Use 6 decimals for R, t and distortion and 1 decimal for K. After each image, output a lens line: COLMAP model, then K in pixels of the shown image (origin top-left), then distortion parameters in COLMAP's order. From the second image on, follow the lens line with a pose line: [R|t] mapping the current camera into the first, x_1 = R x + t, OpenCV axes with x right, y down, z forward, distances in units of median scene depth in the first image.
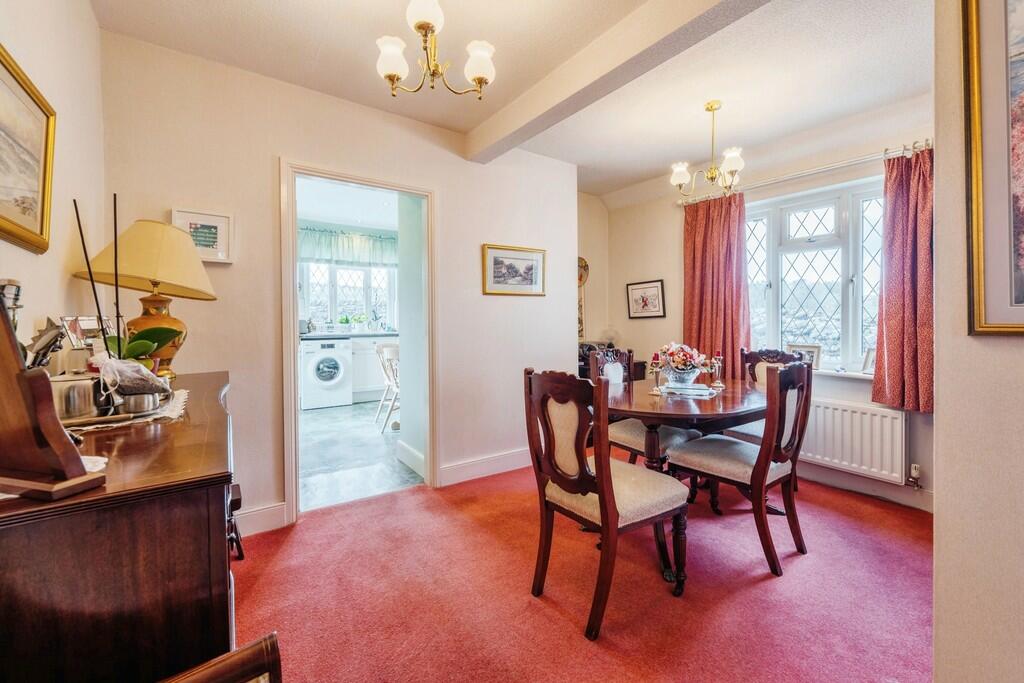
lens RADIAL K [[429.8, 0, 509.2], [0, 429.8, 318.4], [0, 0, 1]] dist [-0.000239, -0.000012]
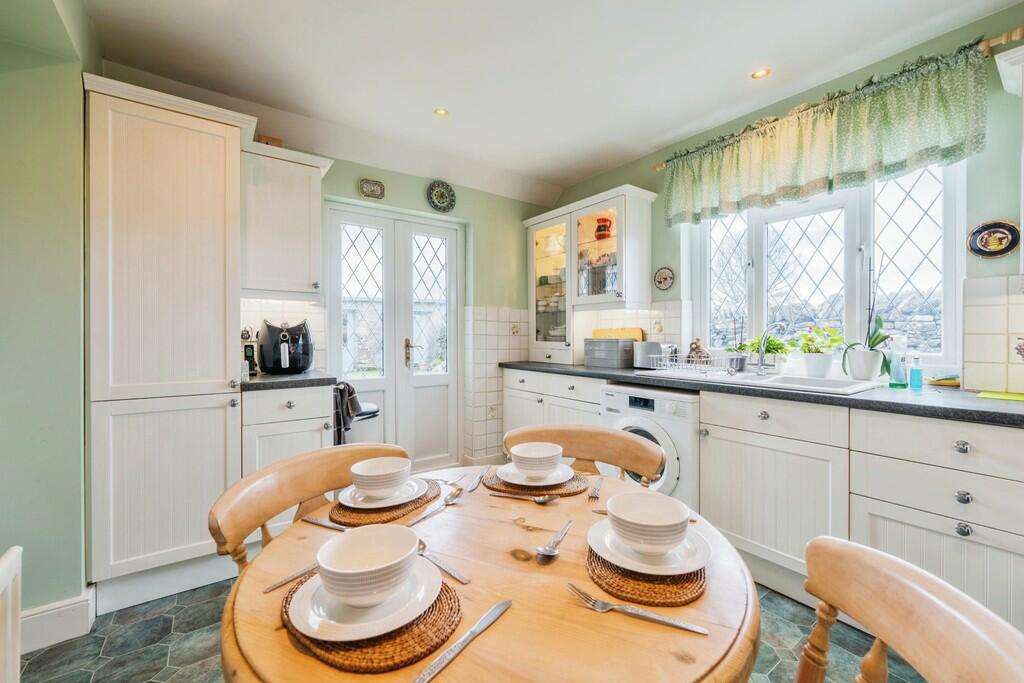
lens RADIAL K [[413.5, 0, 512.0], [0, 413.5, 341.5], [0, 0, 1]] dist [-0.000573, -0.000059]
pose [[0.027086, 0.016972, -0.999489, -0.001126], [-0.011358, 0.999797, 0.016669, -0.001735], [0.999569, 0.010900, 0.027274, 0.418984]]
